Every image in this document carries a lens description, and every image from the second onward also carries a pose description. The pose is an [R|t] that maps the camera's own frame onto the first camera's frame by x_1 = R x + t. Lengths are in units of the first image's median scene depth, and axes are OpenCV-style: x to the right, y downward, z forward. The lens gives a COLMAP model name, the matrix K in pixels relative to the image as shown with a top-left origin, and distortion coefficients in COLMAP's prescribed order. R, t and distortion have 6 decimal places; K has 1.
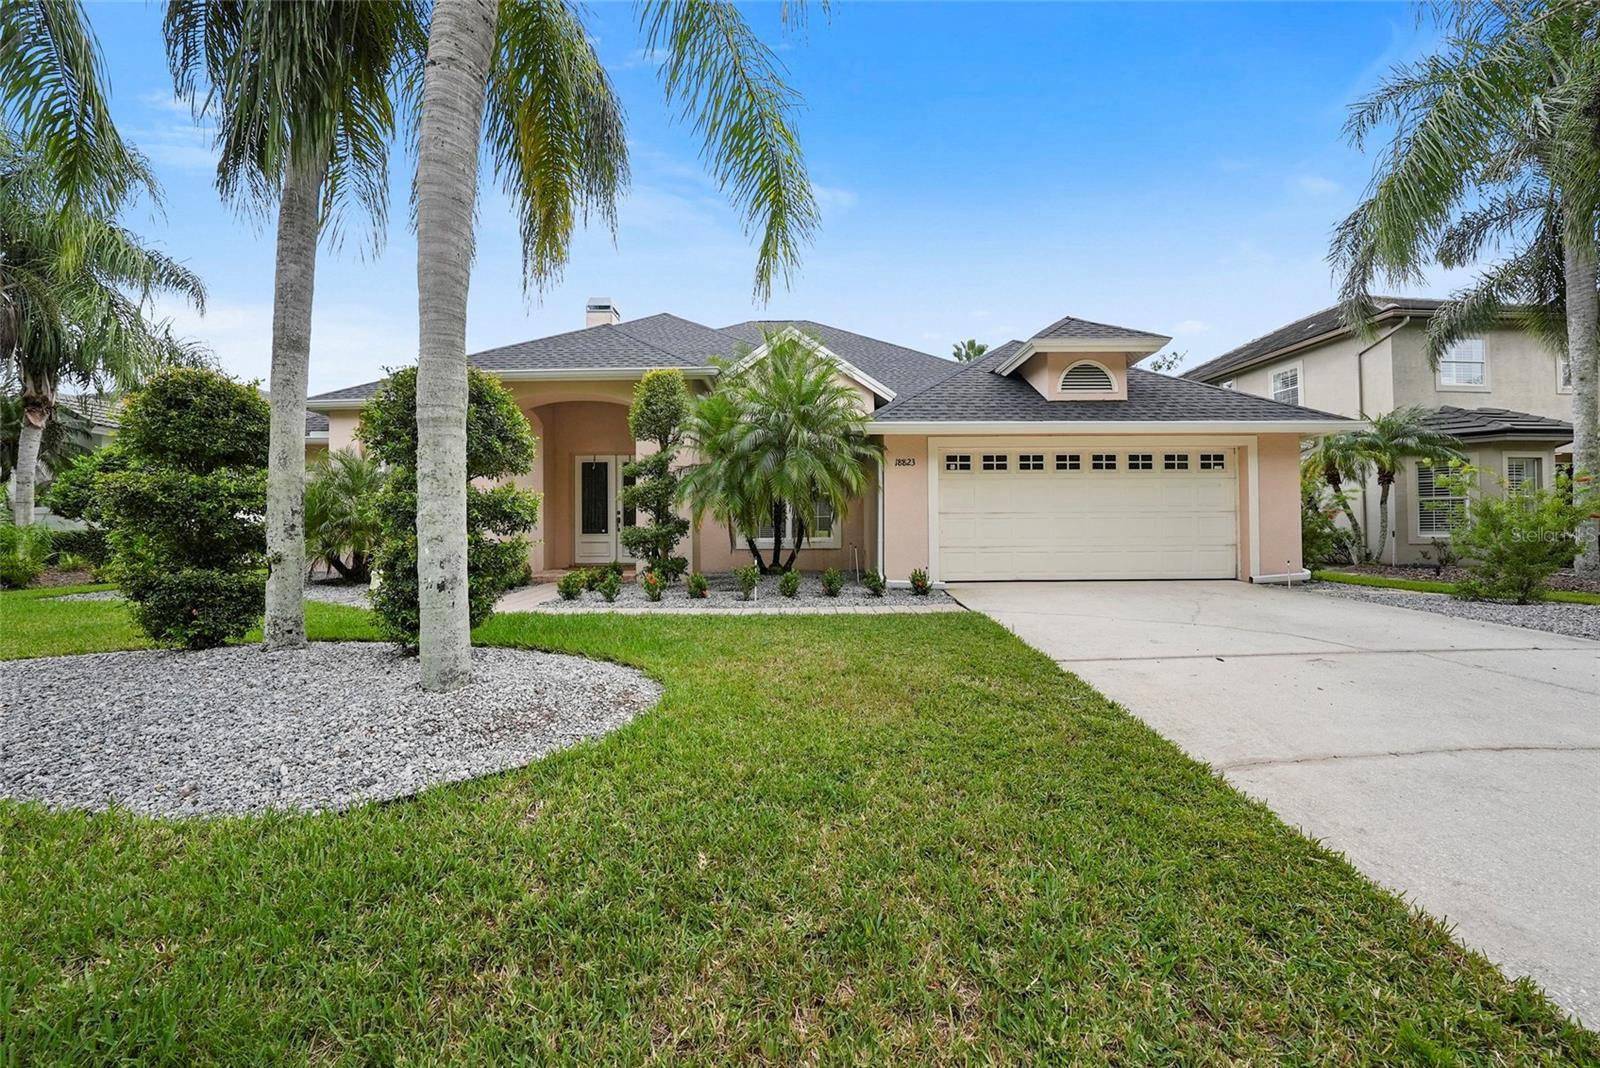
lens RADIAL K [[575.3, 0, 793.8], [0, 575.3, 537.2], [0, 0, 1]] dist [-0.017635, 0.000210]
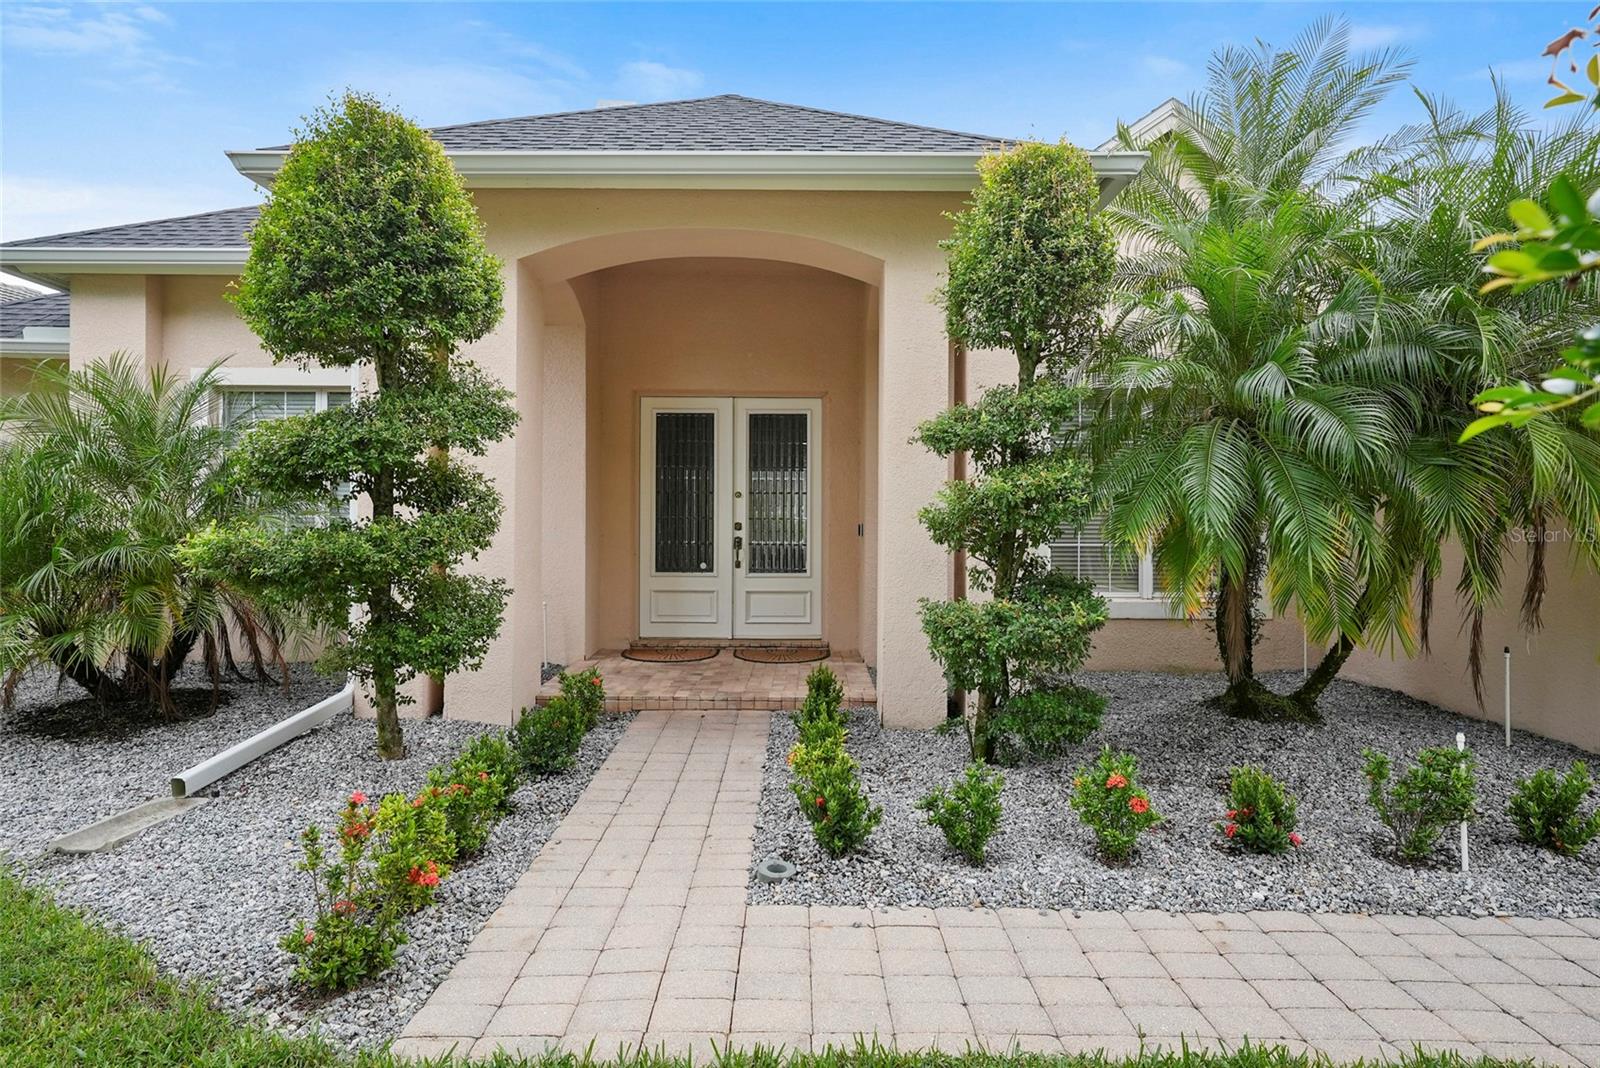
lens RADIAL K [[844.0, 0, 802.9], [0, 844.0, 535.3], [0, 0, 1]] dist [0.001636, 0.000310]
pose [[0.999883, 0.011884, 0.009640, -0.264926], [-0.011894, 0.999929, 0.001043, -0.037437], [-0.009627, -0.001157, 0.999953, 0.347175]]
